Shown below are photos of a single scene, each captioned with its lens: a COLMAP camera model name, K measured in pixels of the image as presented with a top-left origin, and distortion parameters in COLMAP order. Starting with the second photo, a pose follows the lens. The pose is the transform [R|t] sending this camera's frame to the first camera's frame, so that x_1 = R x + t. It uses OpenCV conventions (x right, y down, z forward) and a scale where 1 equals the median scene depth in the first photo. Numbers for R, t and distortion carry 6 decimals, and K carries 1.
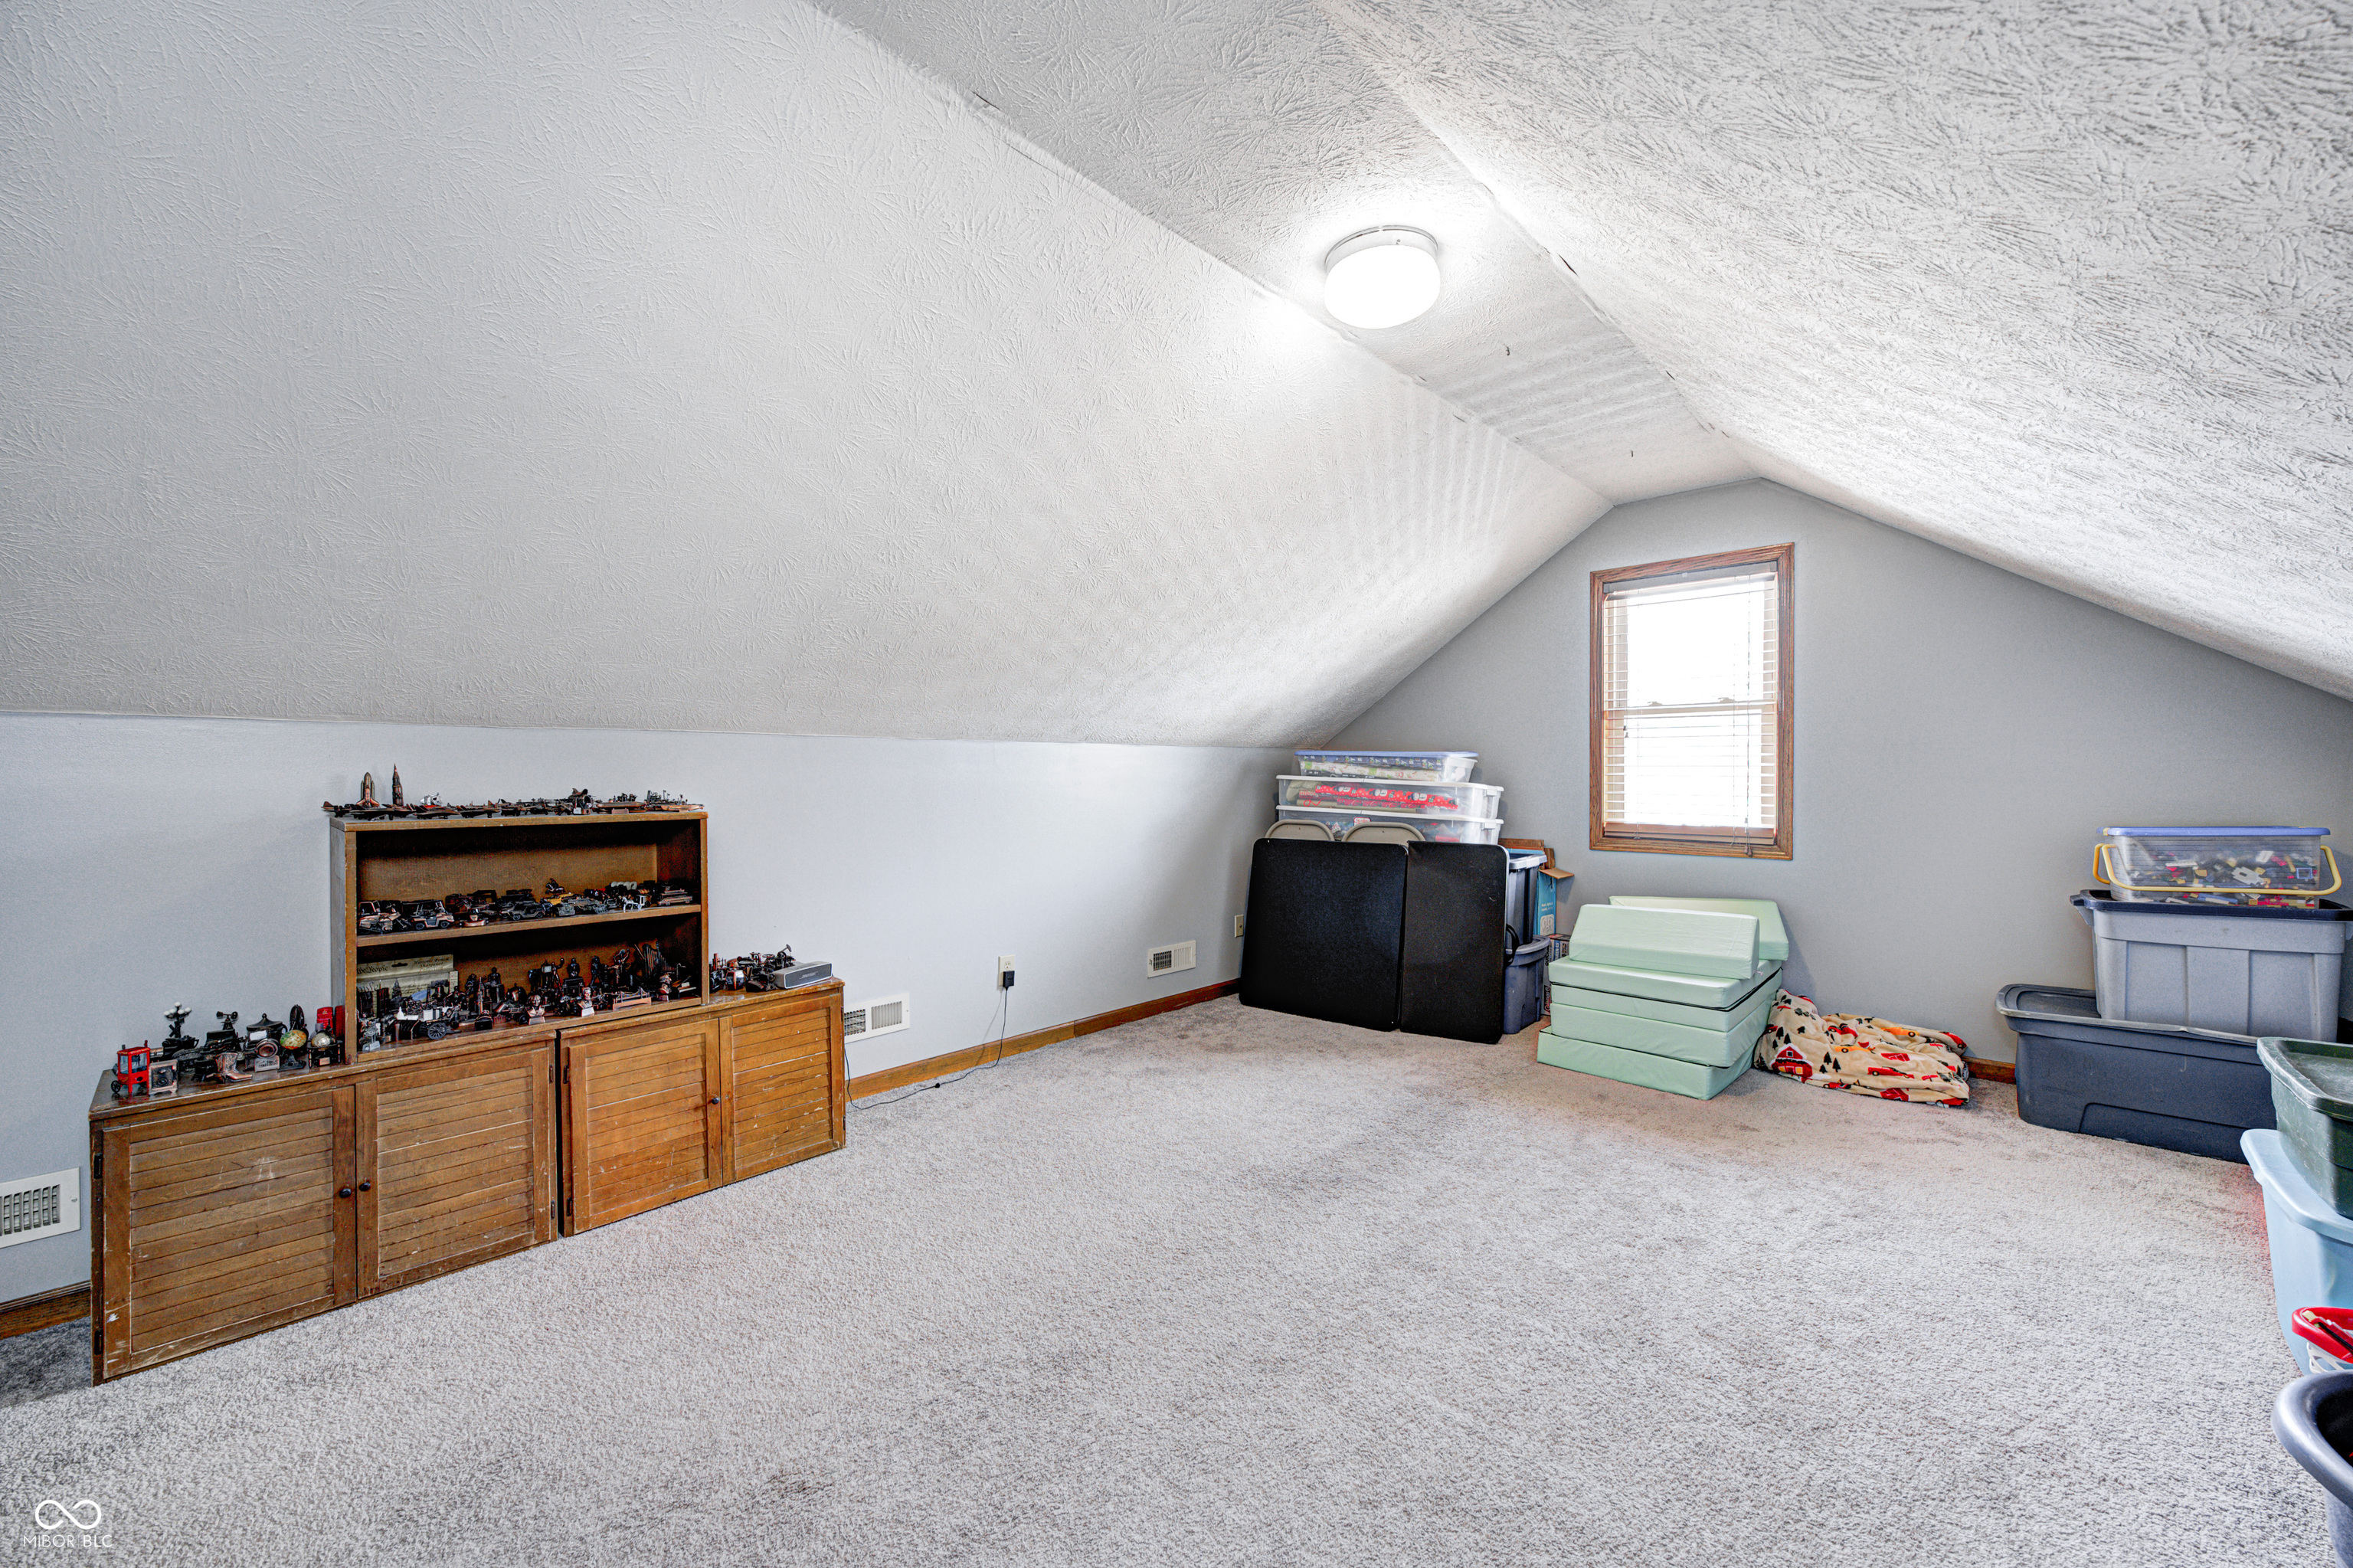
lens RADIAL K [[926.2, 0, 1179.3], [0, 926.2, 787.6], [0, 0, 1]] dist [0.000984, 0.000379]
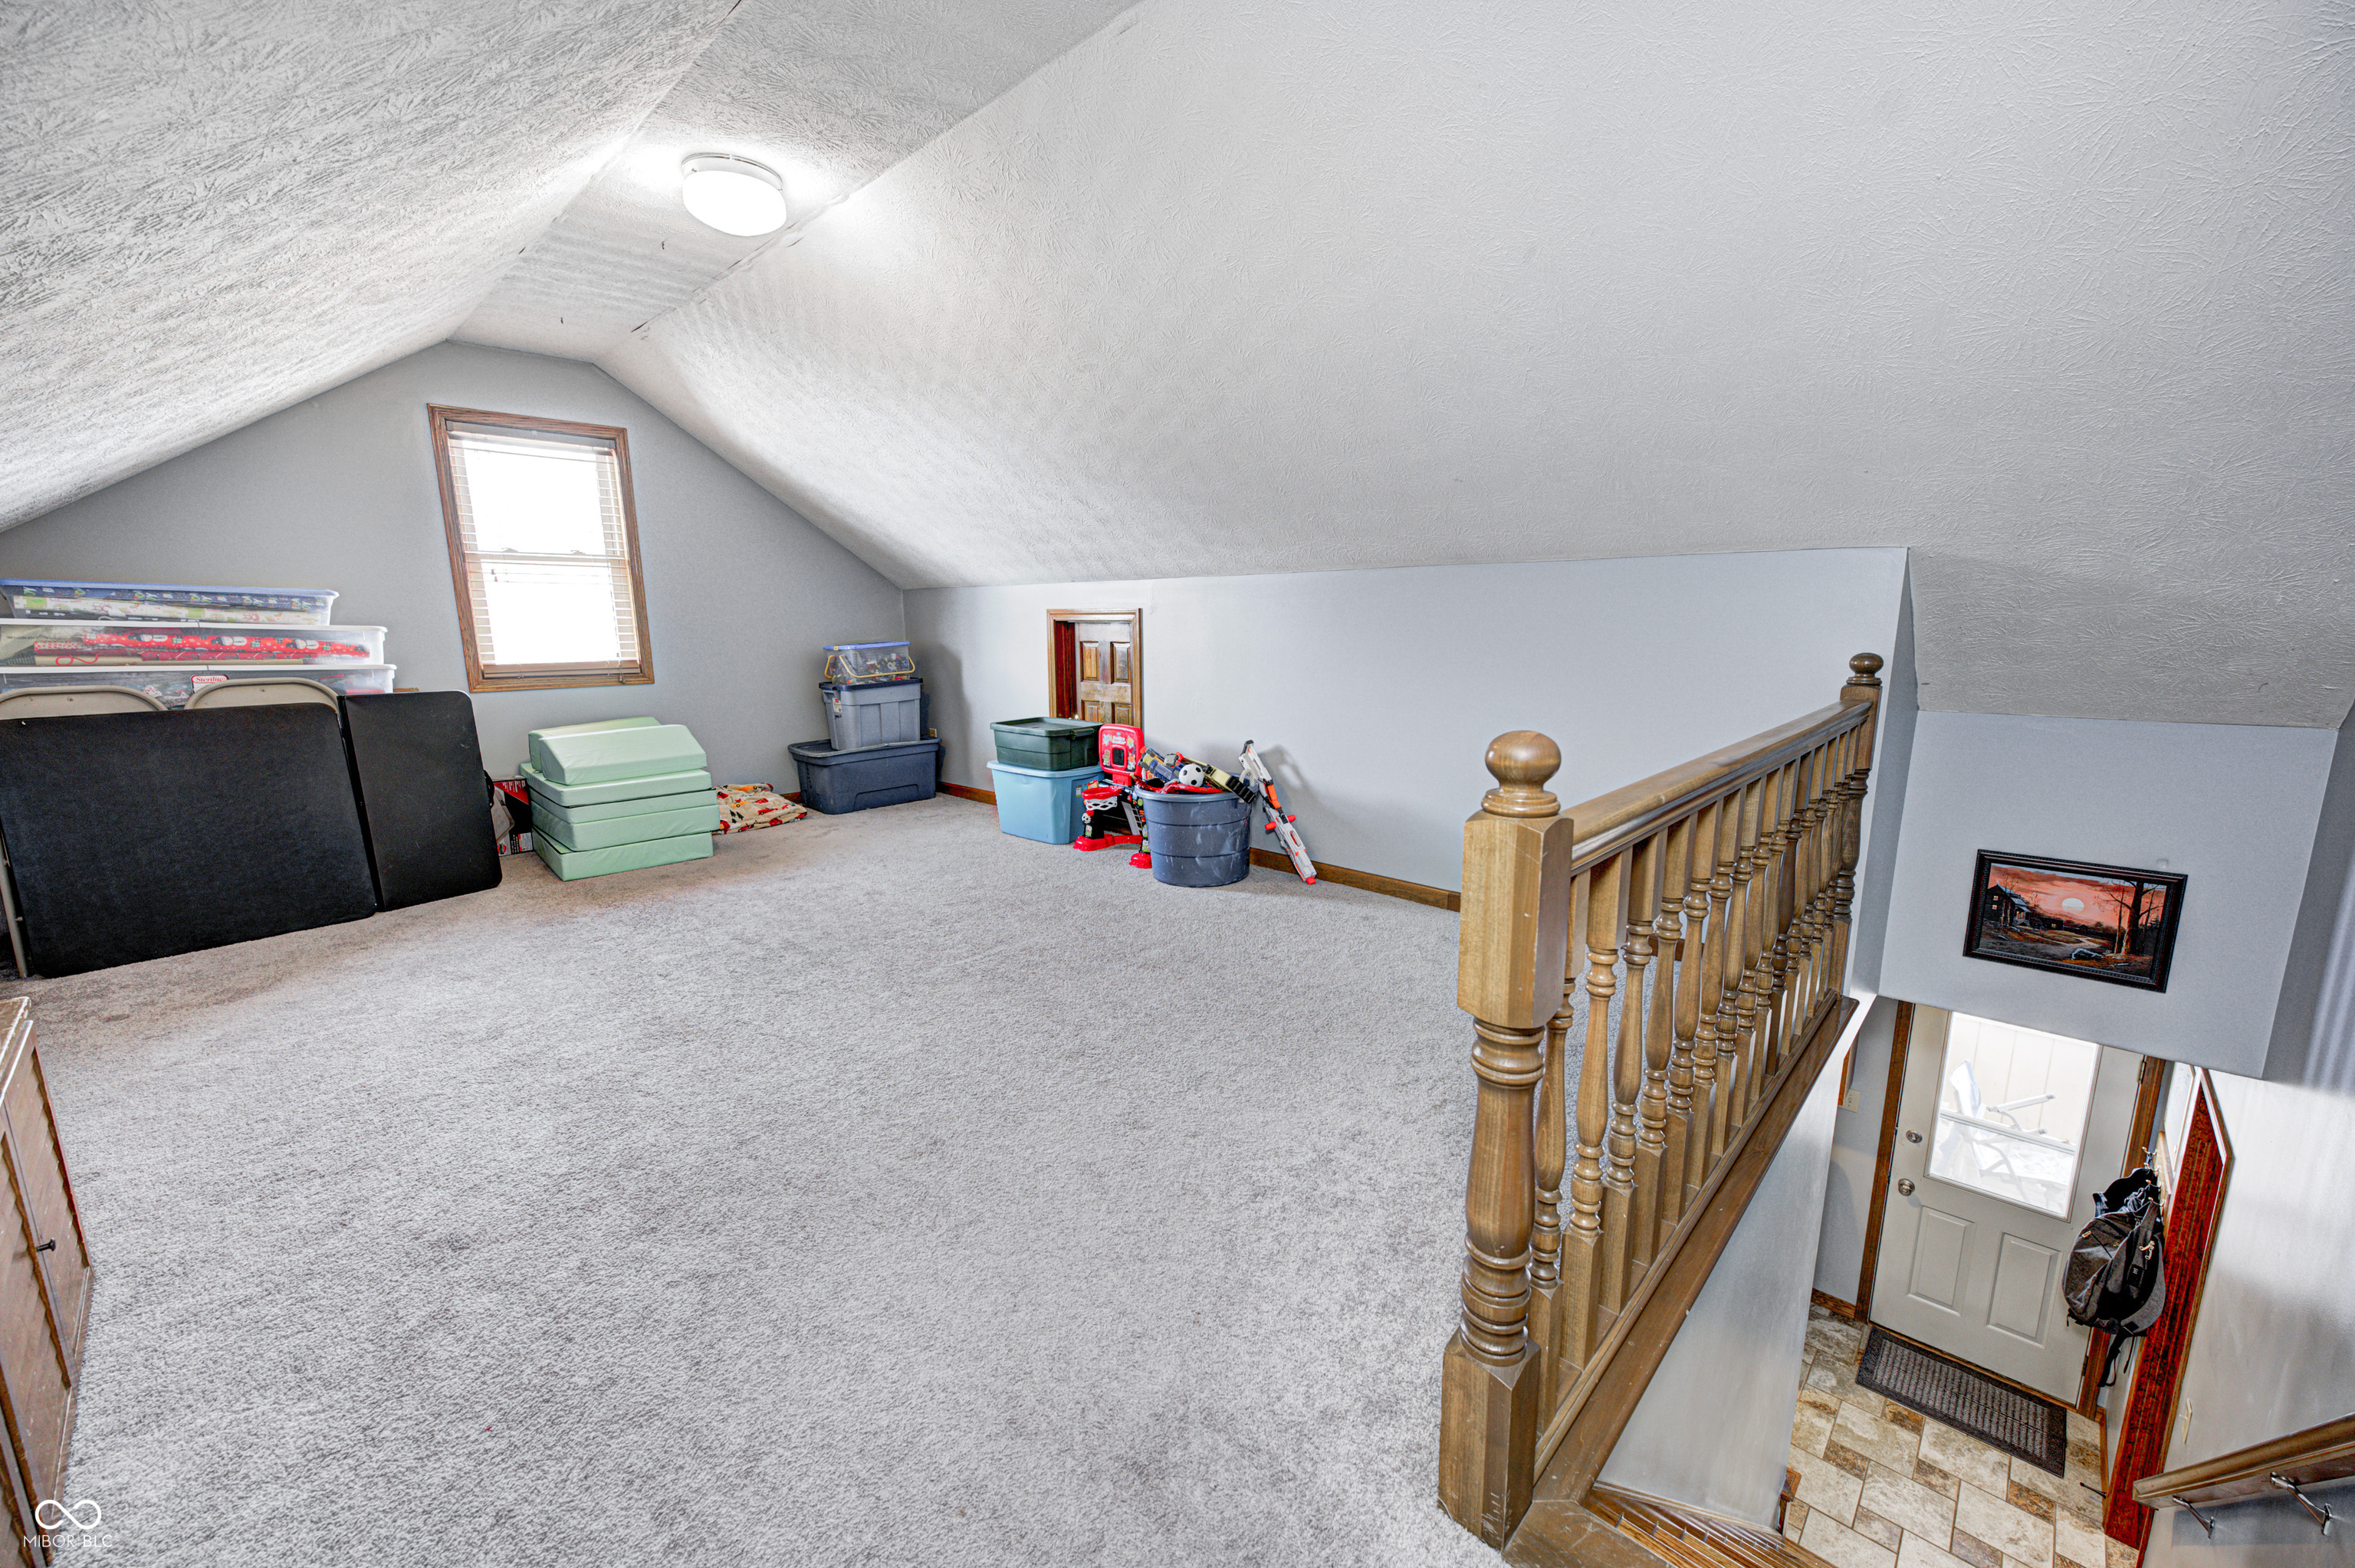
lens RADIAL K [[926.9, 0, 1183.4], [0, 926.9, 786.5], [0, 0, 1]] dist [0.000984, 0.000379]
pose [[0.010156, -0.176692, 0.984214, -0.629649], [0.022660, 0.984052, 0.176429, 0.007411], [-0.999692, 0.020511, 0.013998, 0.233736]]
